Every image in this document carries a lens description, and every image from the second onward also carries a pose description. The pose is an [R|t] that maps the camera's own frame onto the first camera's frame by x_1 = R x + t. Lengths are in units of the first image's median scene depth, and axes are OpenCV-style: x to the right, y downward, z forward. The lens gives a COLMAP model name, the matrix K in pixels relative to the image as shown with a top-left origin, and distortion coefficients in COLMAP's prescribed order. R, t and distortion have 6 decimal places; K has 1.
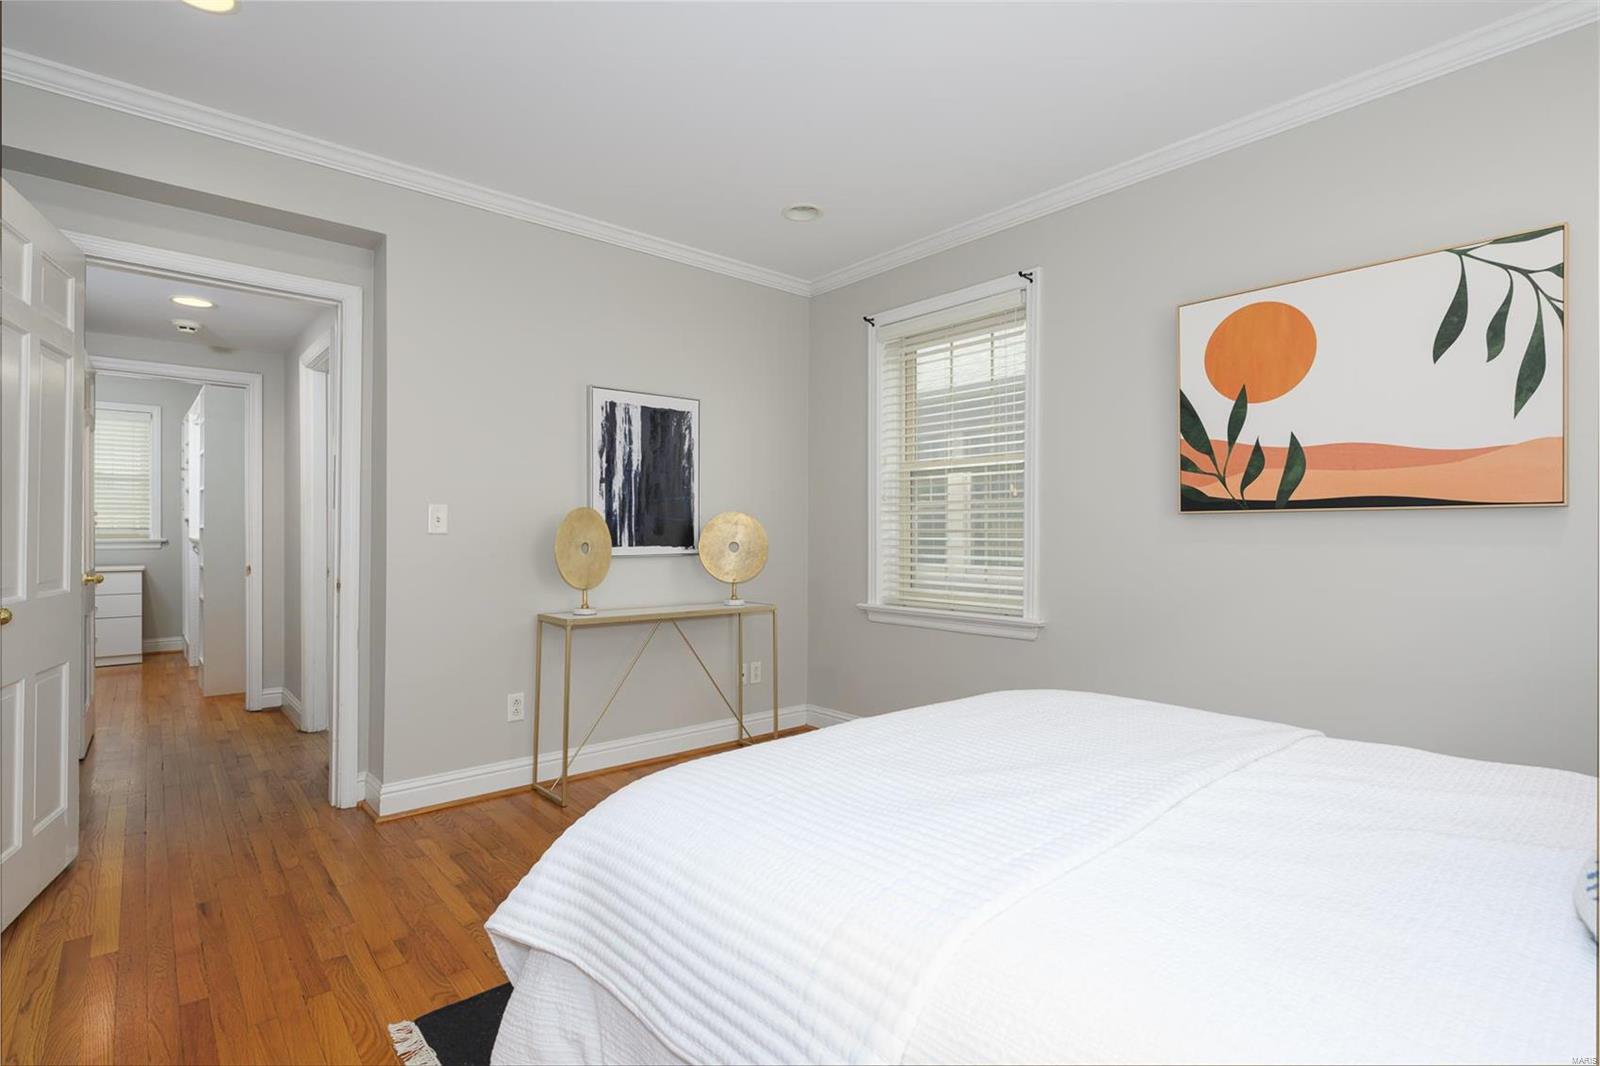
lens RADIAL K [[773.1, 0, 801.0], [0, 773.1, 531.9], [0, 0, 1]] dist [-0.000583, 0.000100]
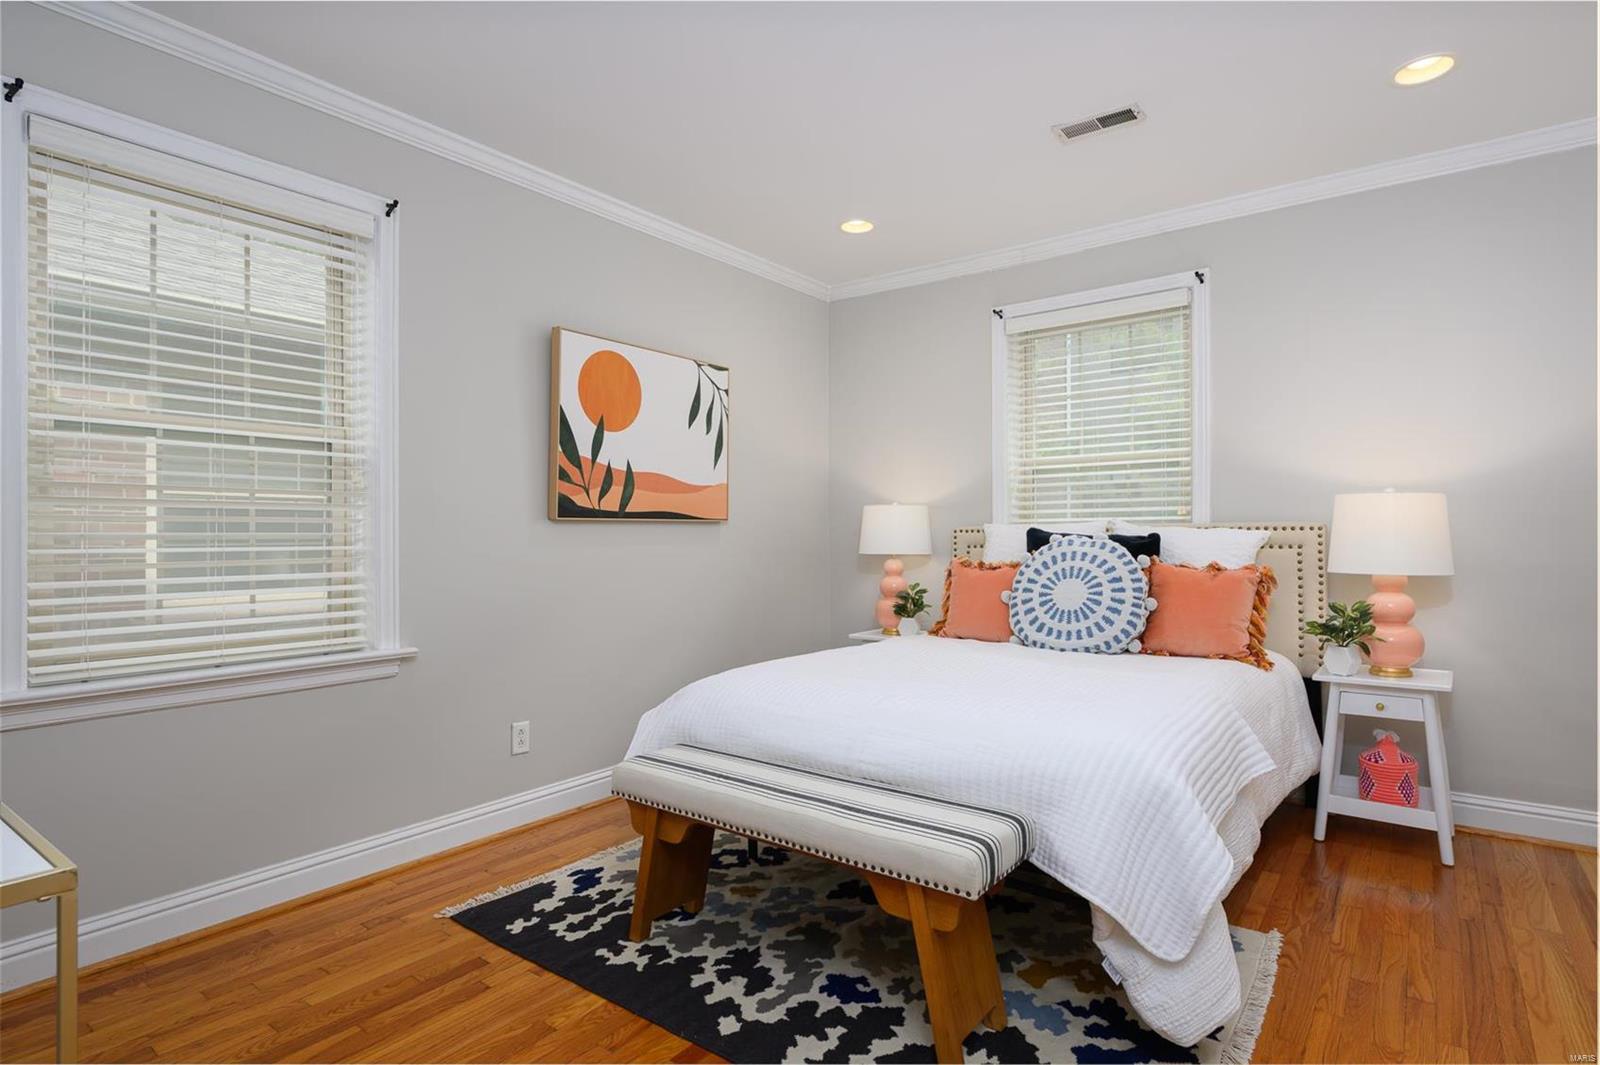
lens RADIAL K [[821.6, 0, 799.6], [0, 821.6, 529.4], [0, 0, 1]] dist [0.001869, 0.000141]
pose [[-0.202906, 0.007181, 0.979172, -0.732011], [0.002627, 0.999974, -0.006789, -0.001774], [-0.979195, 0.001195, -0.202919, 0.948345]]
